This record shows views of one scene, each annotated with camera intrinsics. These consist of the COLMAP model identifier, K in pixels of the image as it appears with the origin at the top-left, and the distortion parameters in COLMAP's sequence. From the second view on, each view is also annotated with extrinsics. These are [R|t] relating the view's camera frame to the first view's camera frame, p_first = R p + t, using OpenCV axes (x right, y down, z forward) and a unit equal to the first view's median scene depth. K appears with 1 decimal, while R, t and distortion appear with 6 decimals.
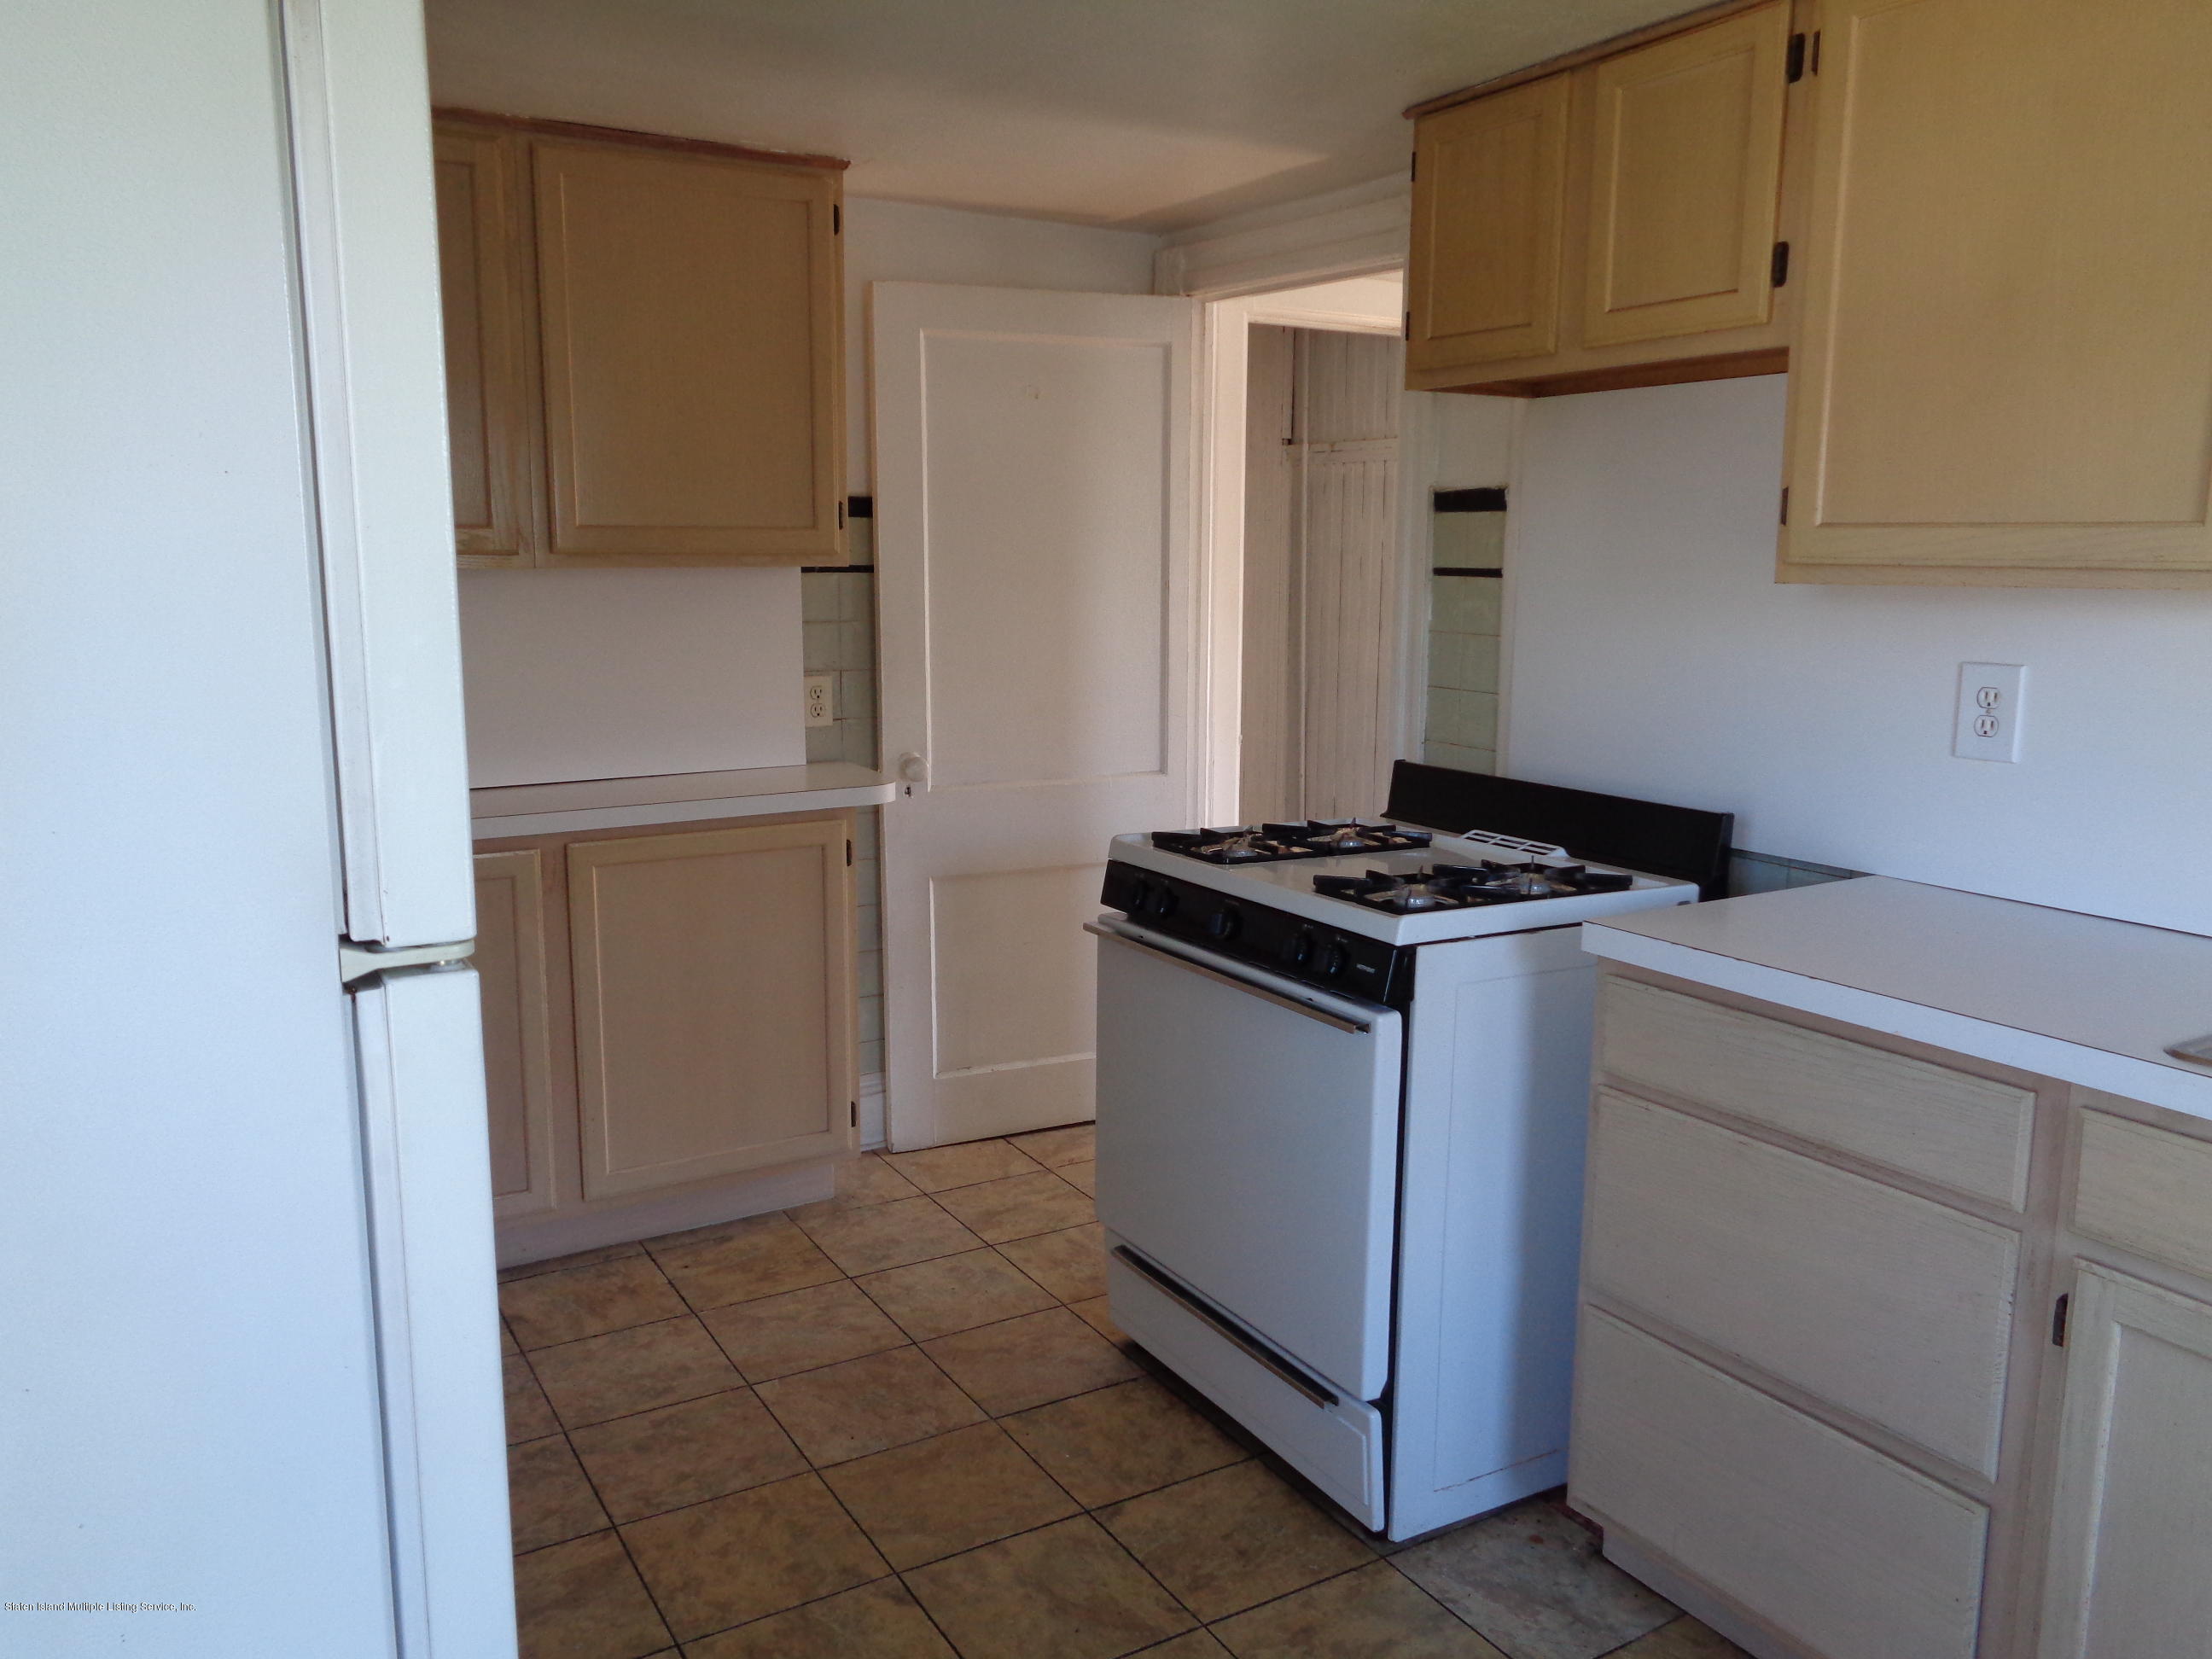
lens RADIAL K [[1688.0, 0, 1124.3], [0, 1688.0, 820.3], [0, 0, 1]] dist [0.028239, 0.011262]
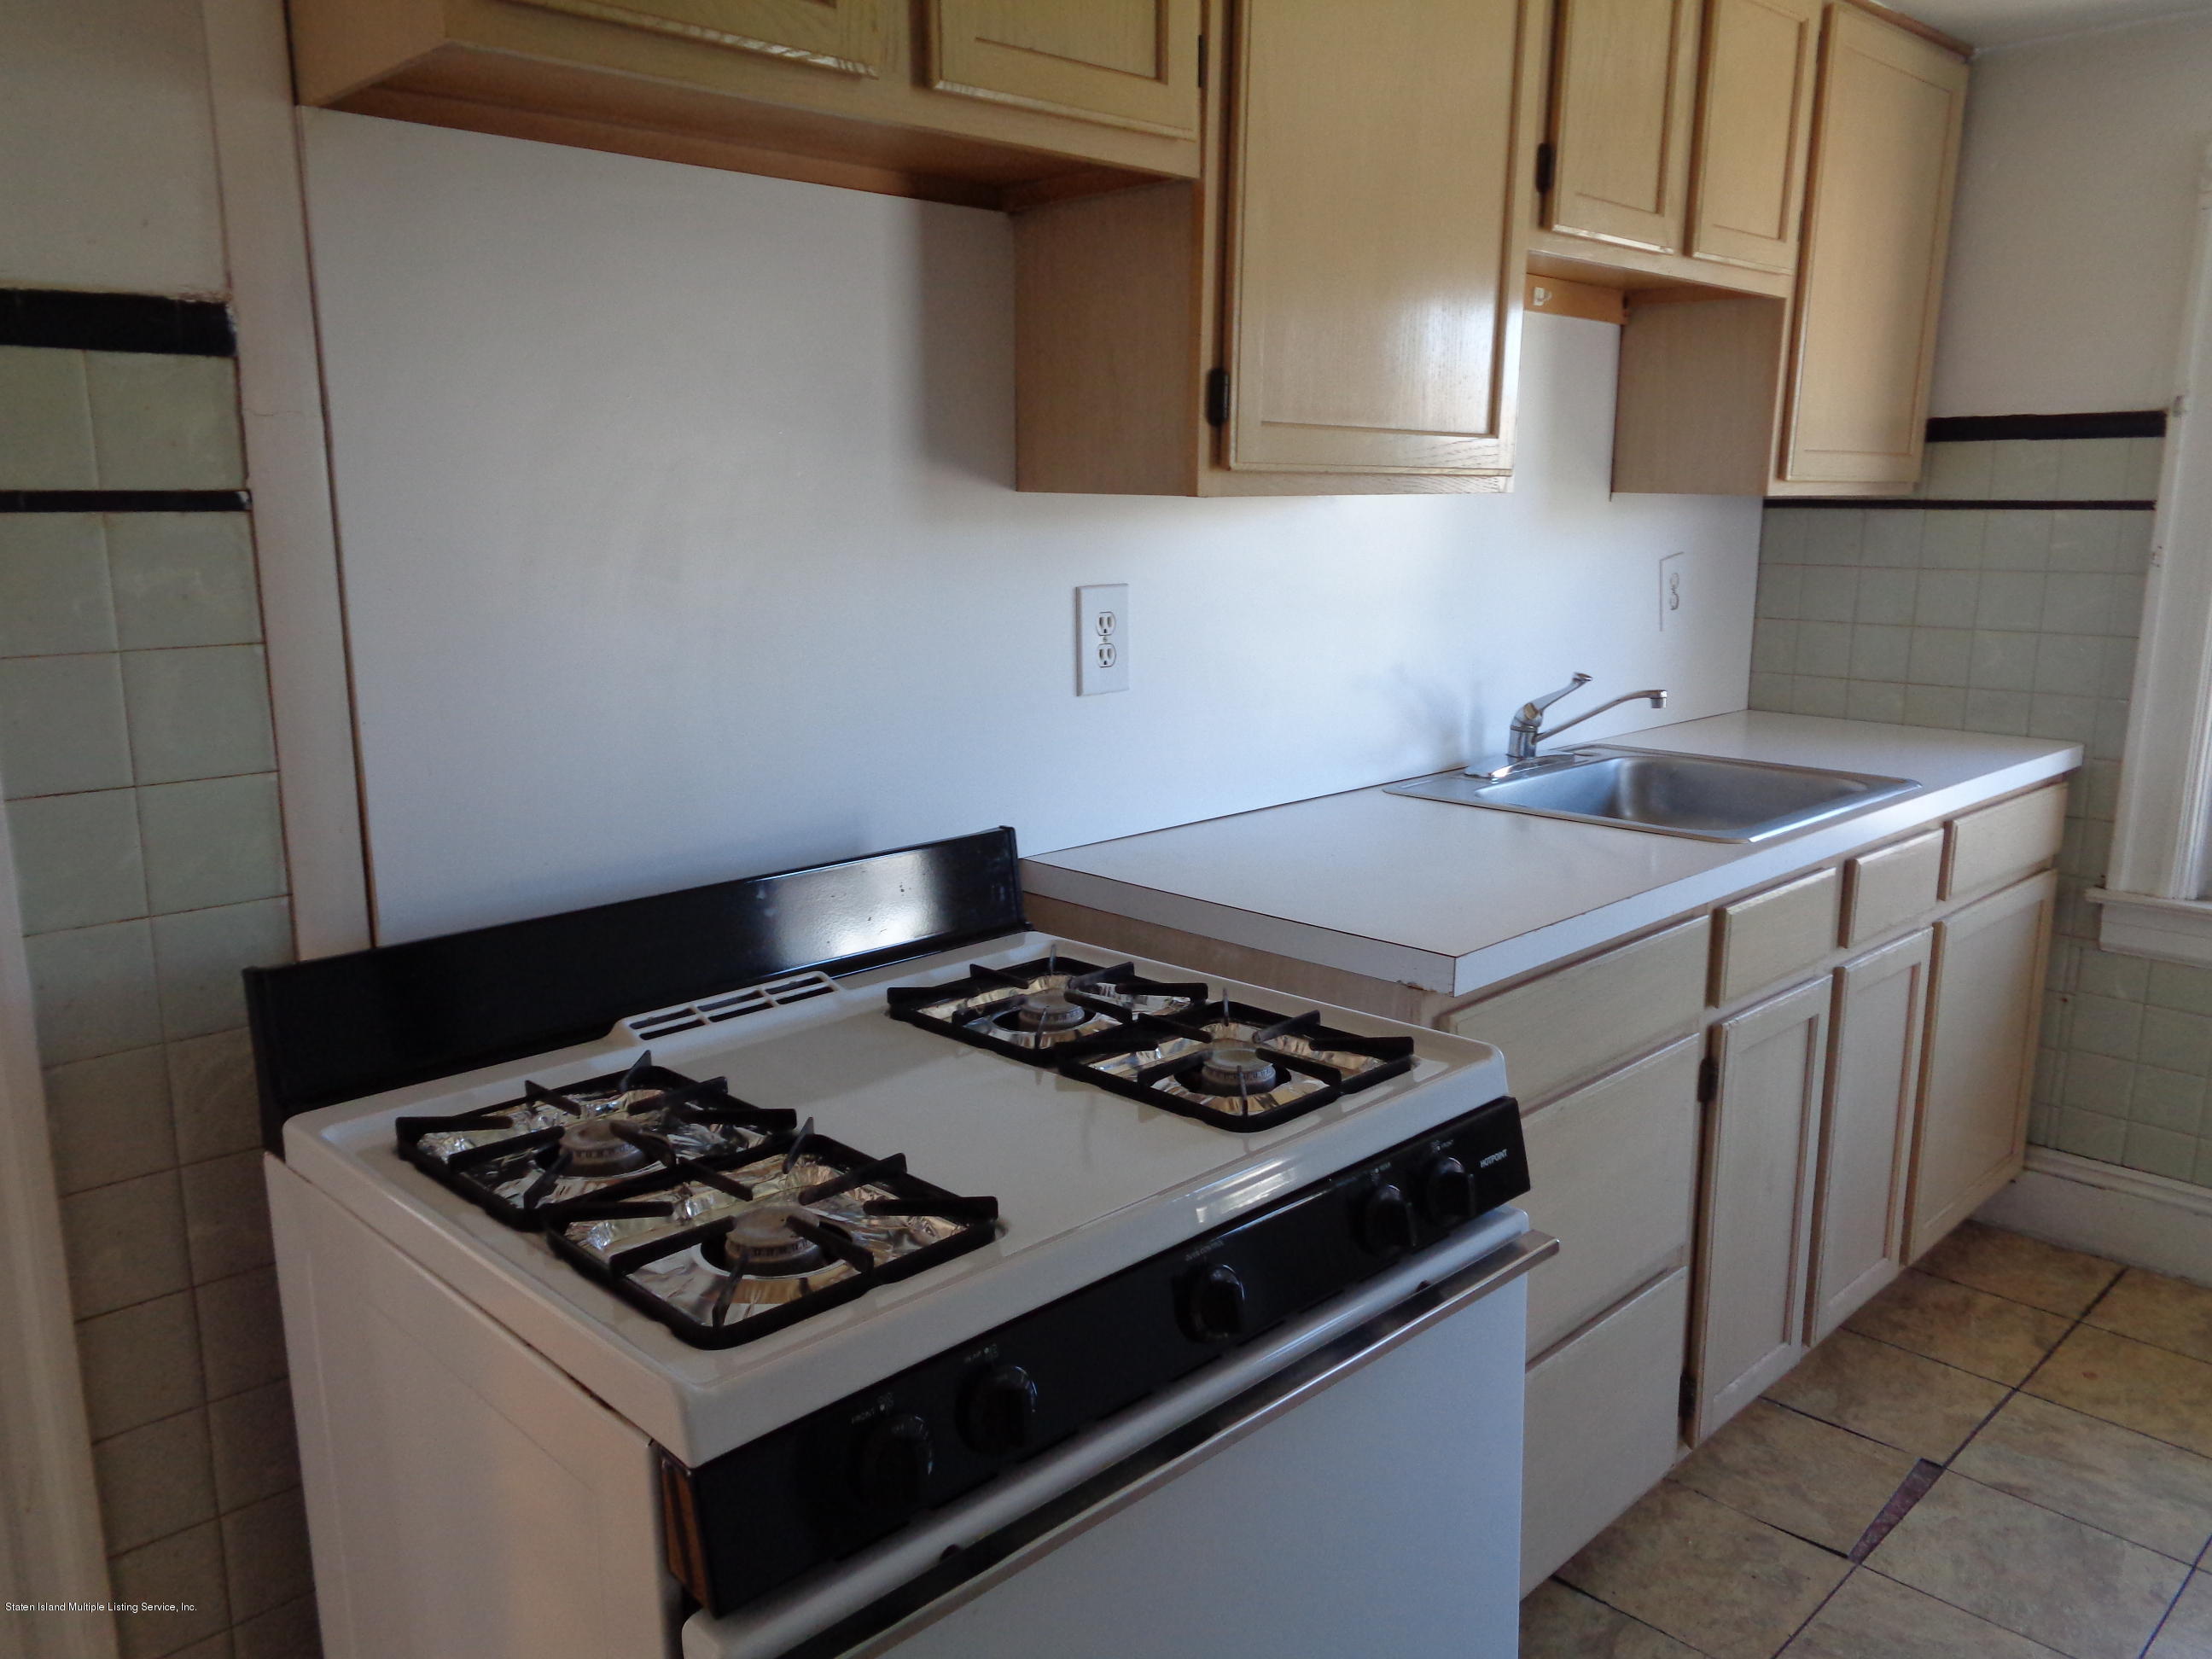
lens RADIAL K [[1688.0, 0, 1124.3], [0, 1688.0, 820.3], [0, 0, 1]] dist [0.028239, 0.011262]
pose [[-0.231719, -0.199716, 0.952061, -0.354318], [0.155548, 0.958499, 0.238925, -0.180894], [-0.960266, 0.203455, -0.191037, 1.165844]]
